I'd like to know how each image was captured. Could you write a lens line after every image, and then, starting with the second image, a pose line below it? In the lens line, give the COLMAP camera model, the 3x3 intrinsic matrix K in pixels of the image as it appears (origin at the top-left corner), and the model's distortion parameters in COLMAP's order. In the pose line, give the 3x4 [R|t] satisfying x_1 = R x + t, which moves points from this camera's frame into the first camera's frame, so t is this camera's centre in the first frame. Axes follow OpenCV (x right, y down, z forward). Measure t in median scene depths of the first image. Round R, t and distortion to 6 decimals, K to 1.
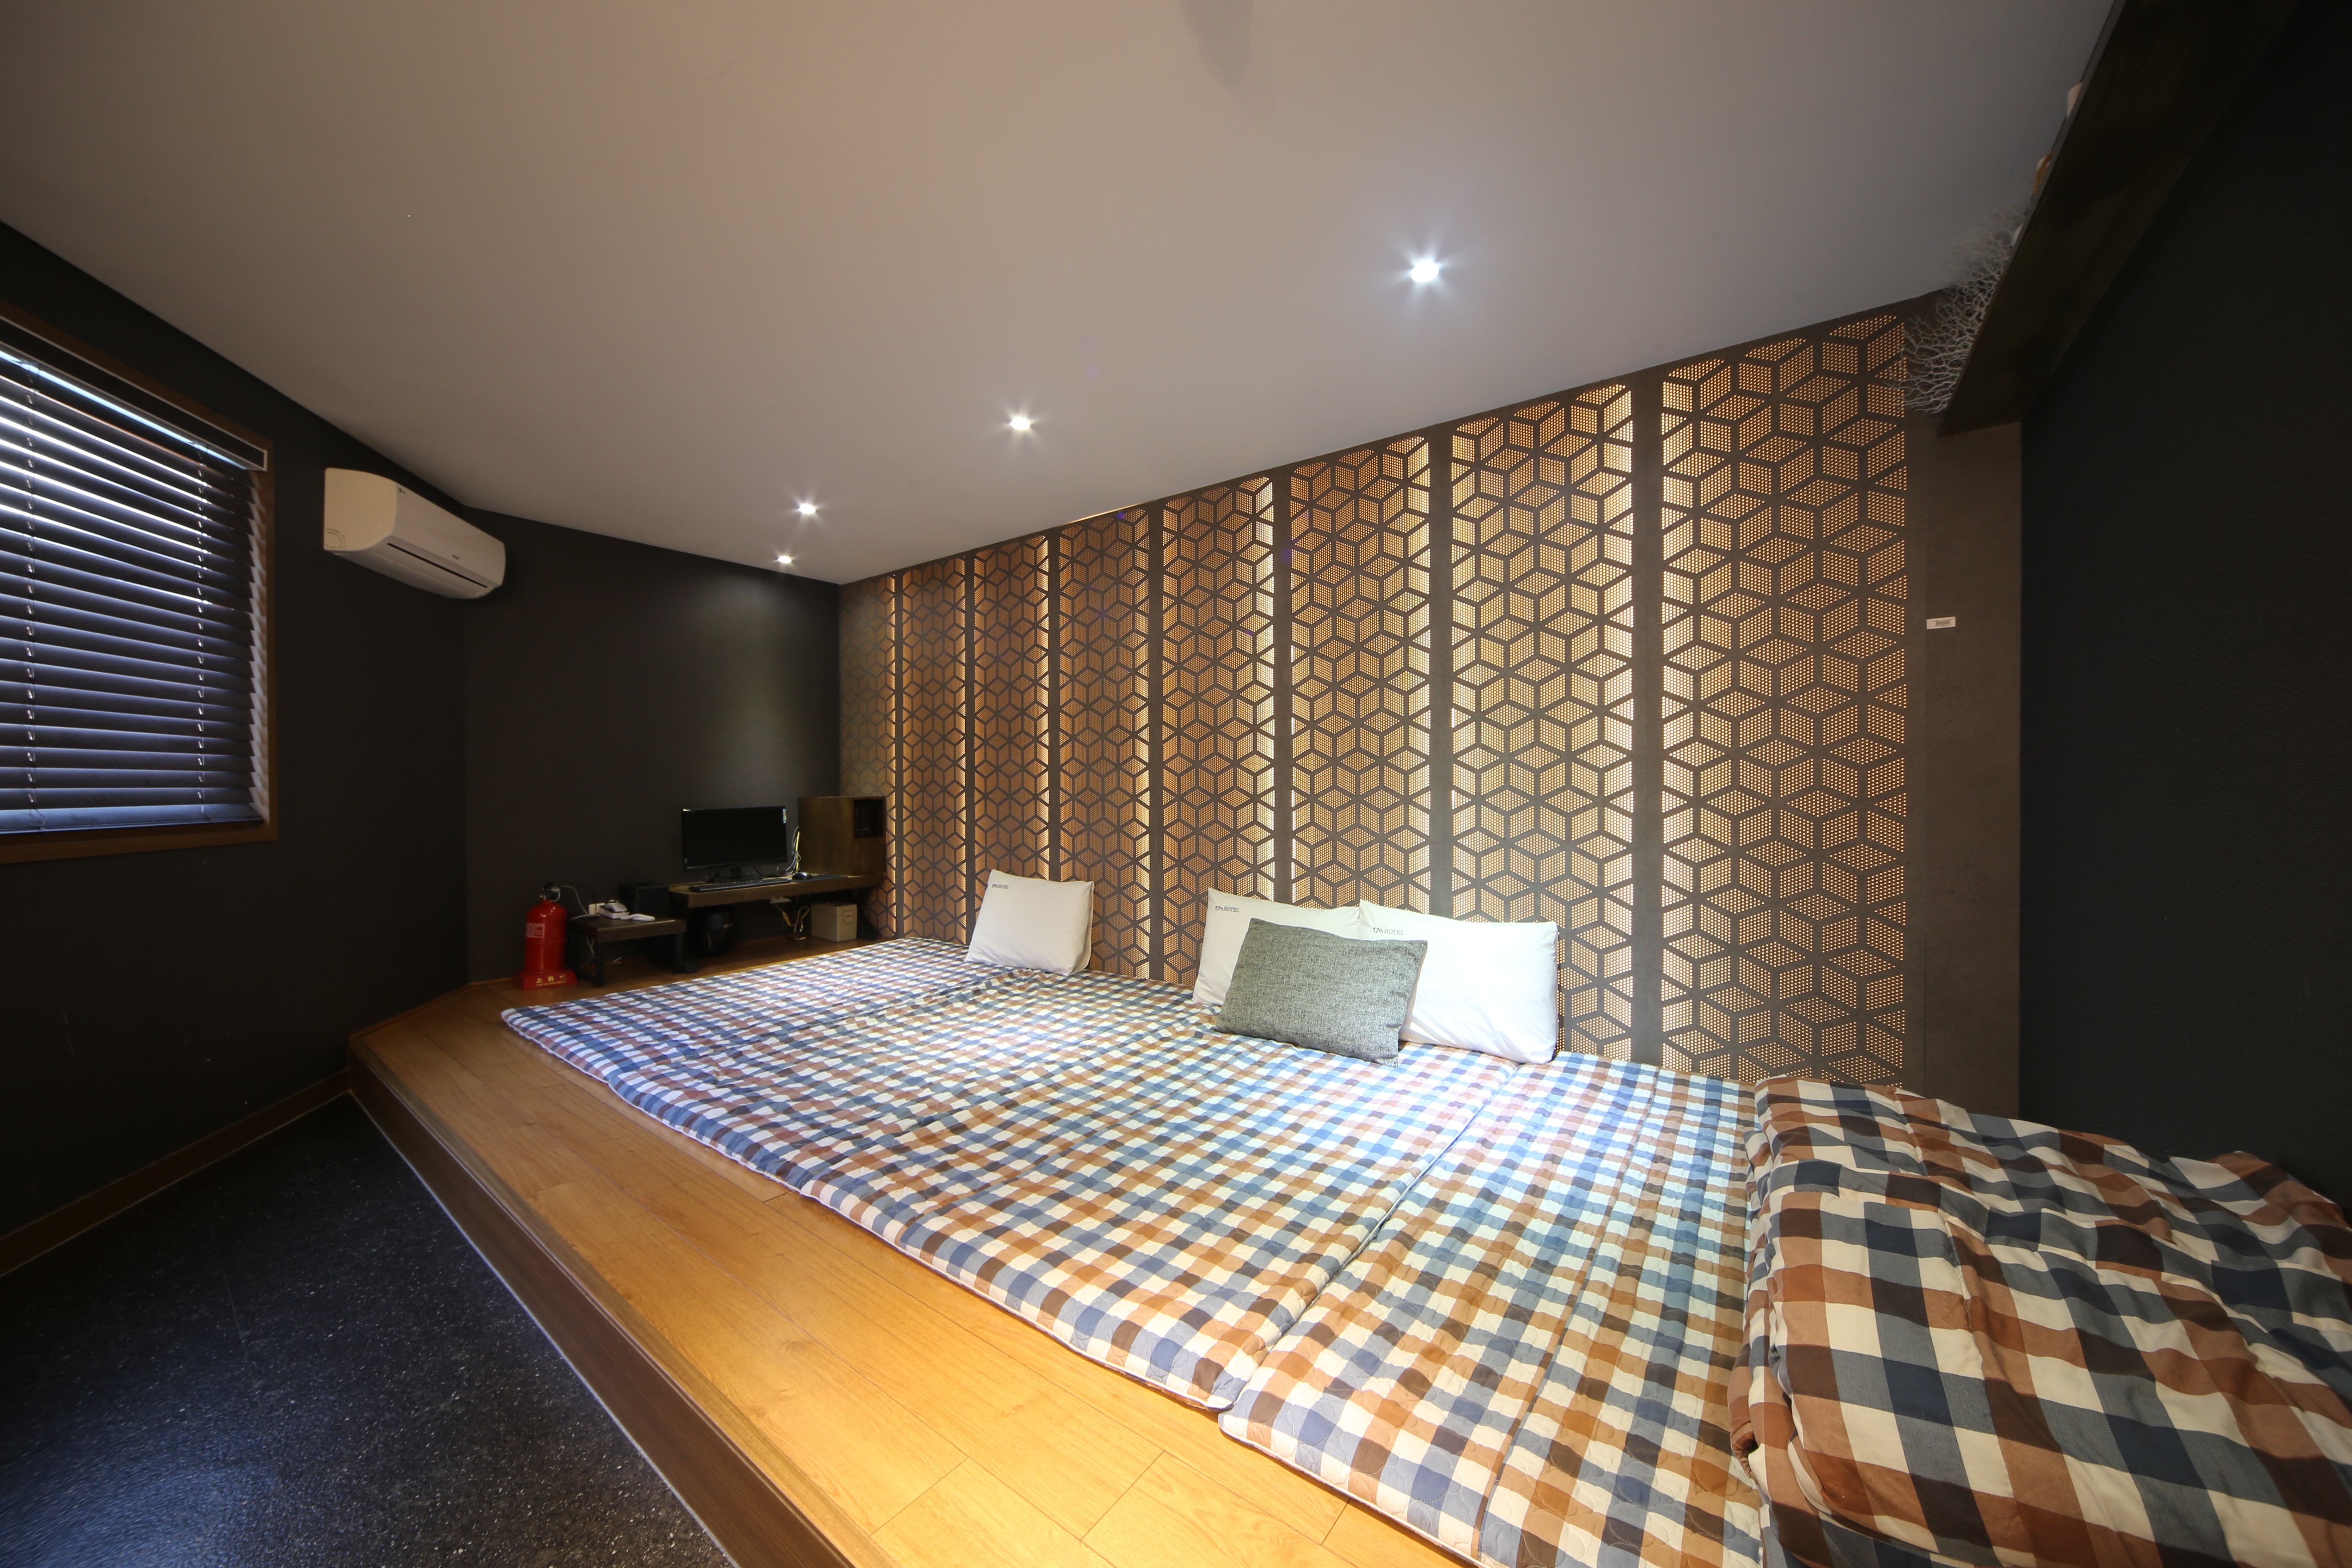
lens RADIAL K [[814.8, 0, 1179.1], [0, 814.8, 786.7], [0, 0, 1]] dist [-0.012280, 0.002357]
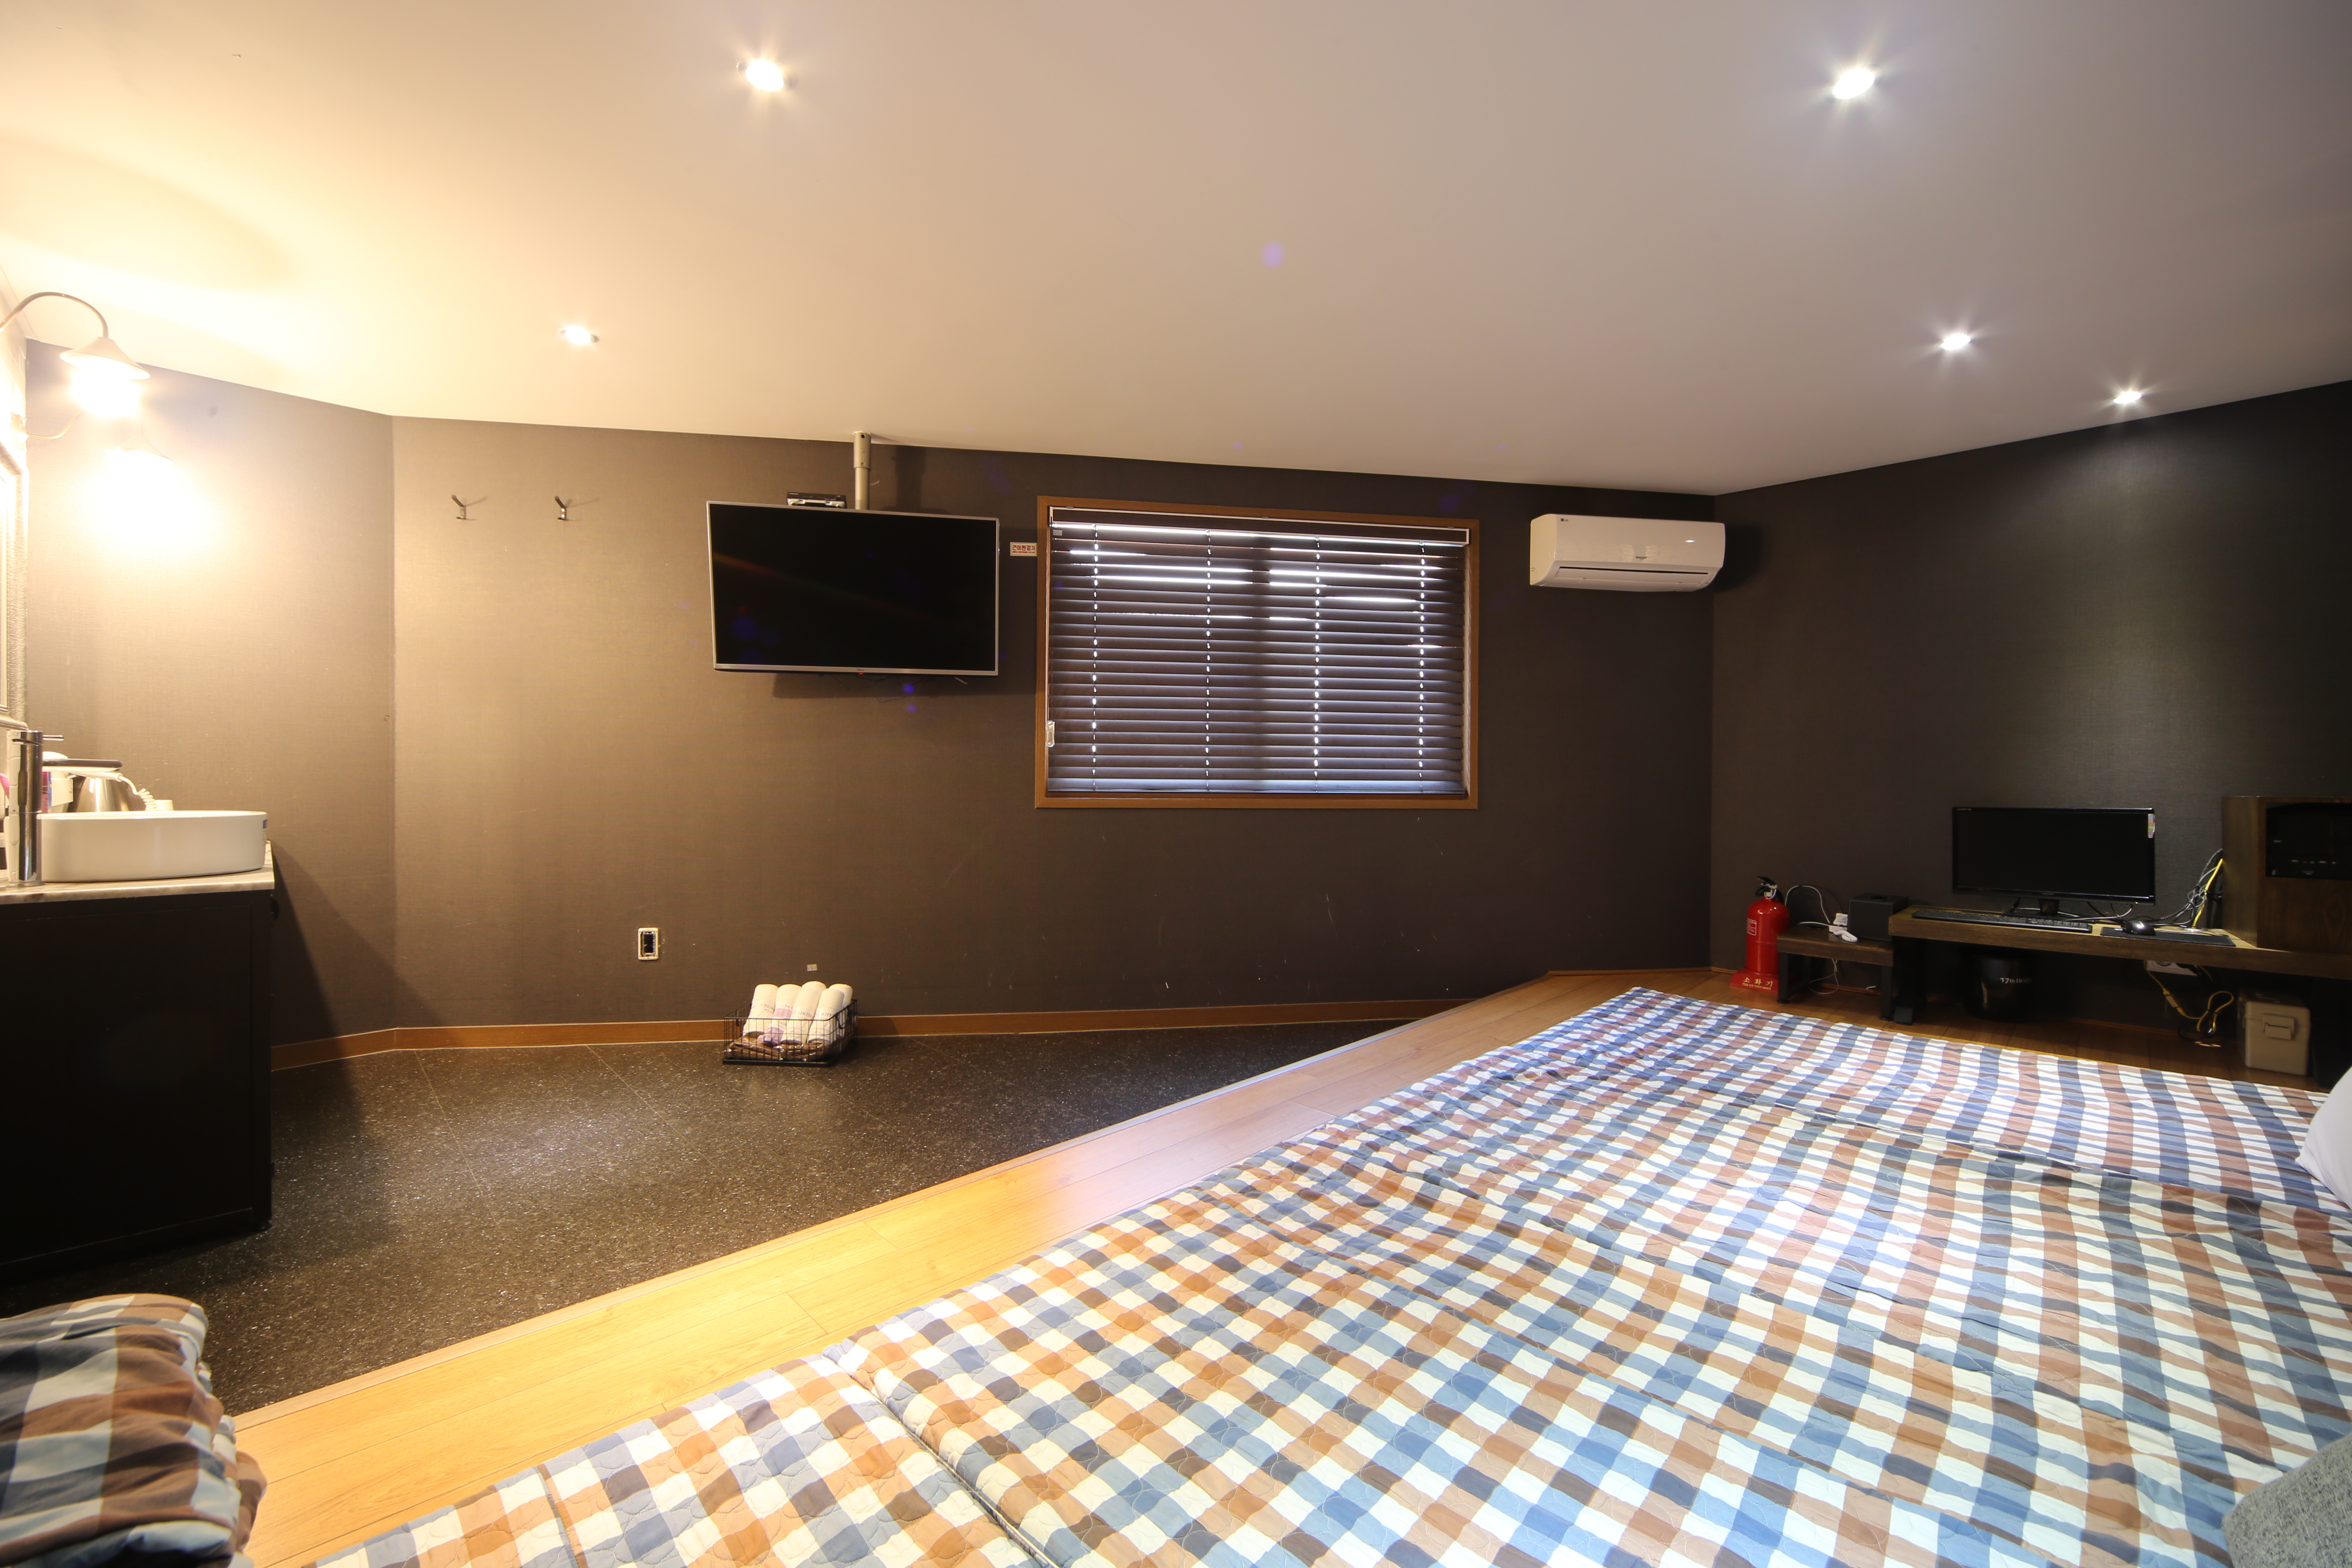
lens RADIAL K [[934.3, 0, 1189.3], [0, 934.3, 780.2], [0, 0, 1]] dist [-0.000592, -0.000033]
pose [[-0.140497, 0.006758, -0.990058, 0.548291], [-0.011415, 0.999899, 0.008445, 0.009831], [0.990015, 0.012488, -0.140406, 0.763419]]
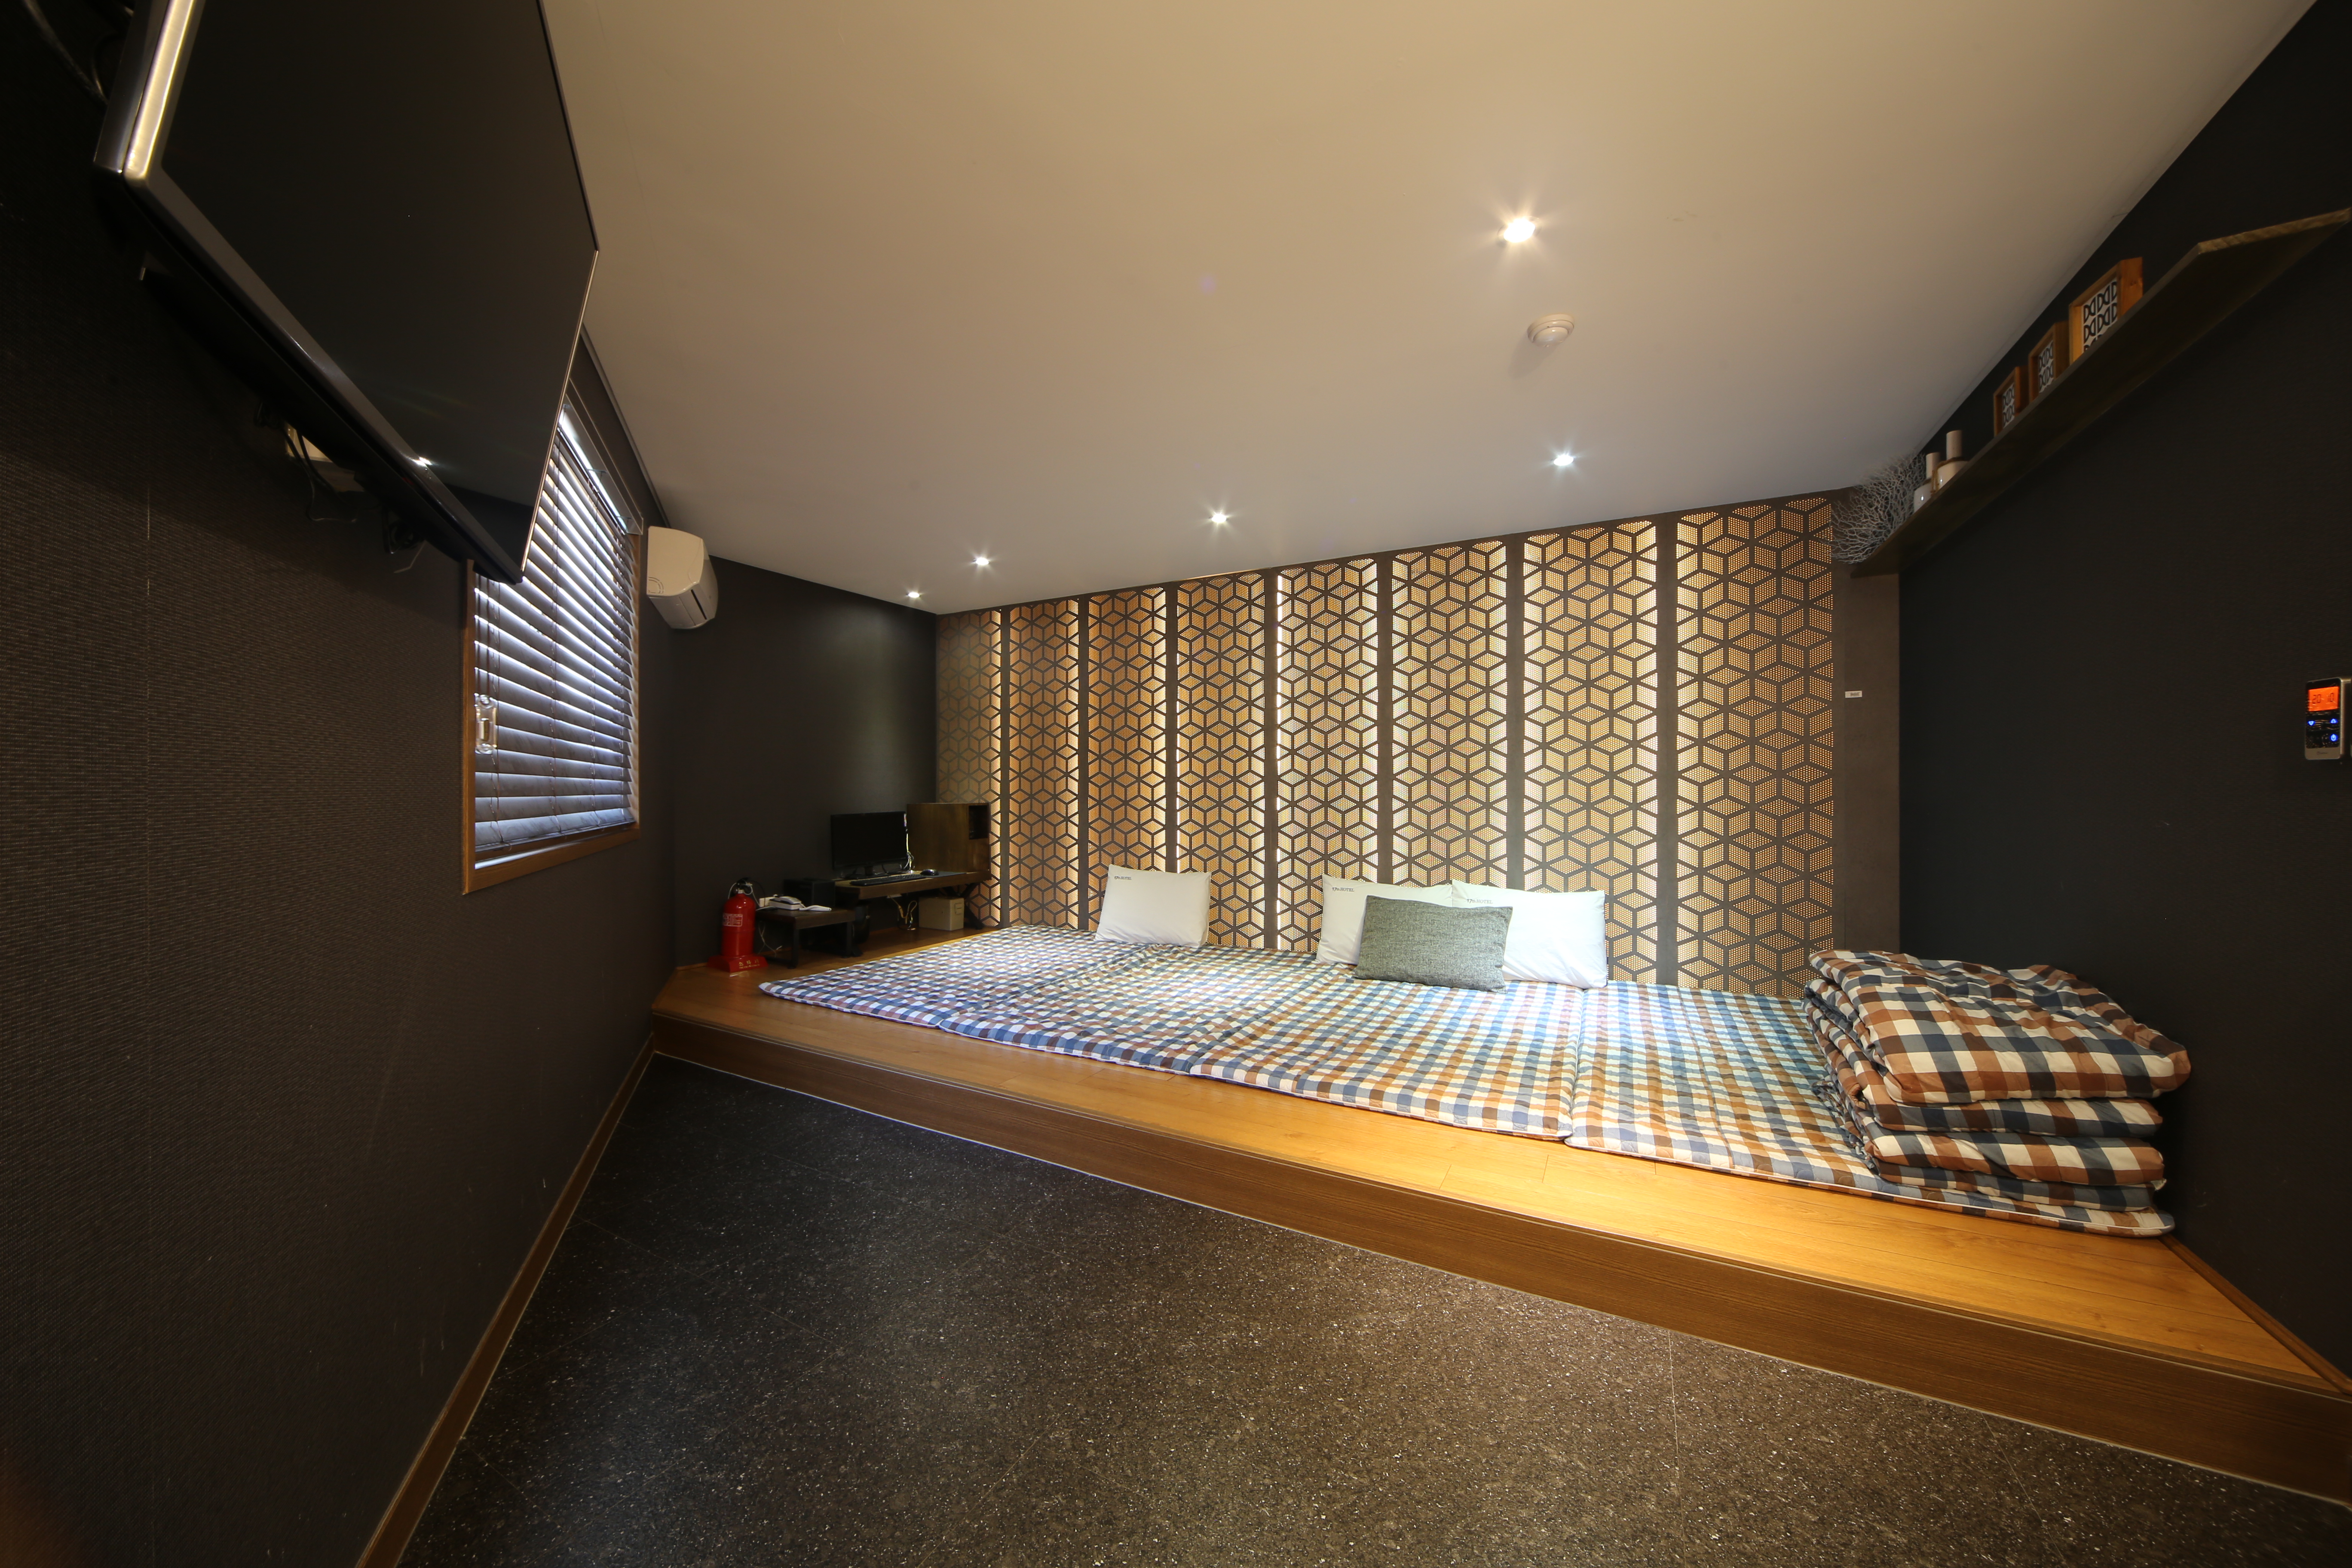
lens RADIAL K [[814.8, 0, 1179.1], [0, 814.8, 786.7], [0, 0, 1]] dist [-0.012280, 0.002357]
pose [[0.989617, 0.003827, 0.143681, -0.513850], [-0.002483, 0.999951, -0.009531, -0.001058], [-0.143710, 0.009076, 0.989578, -0.330834]]
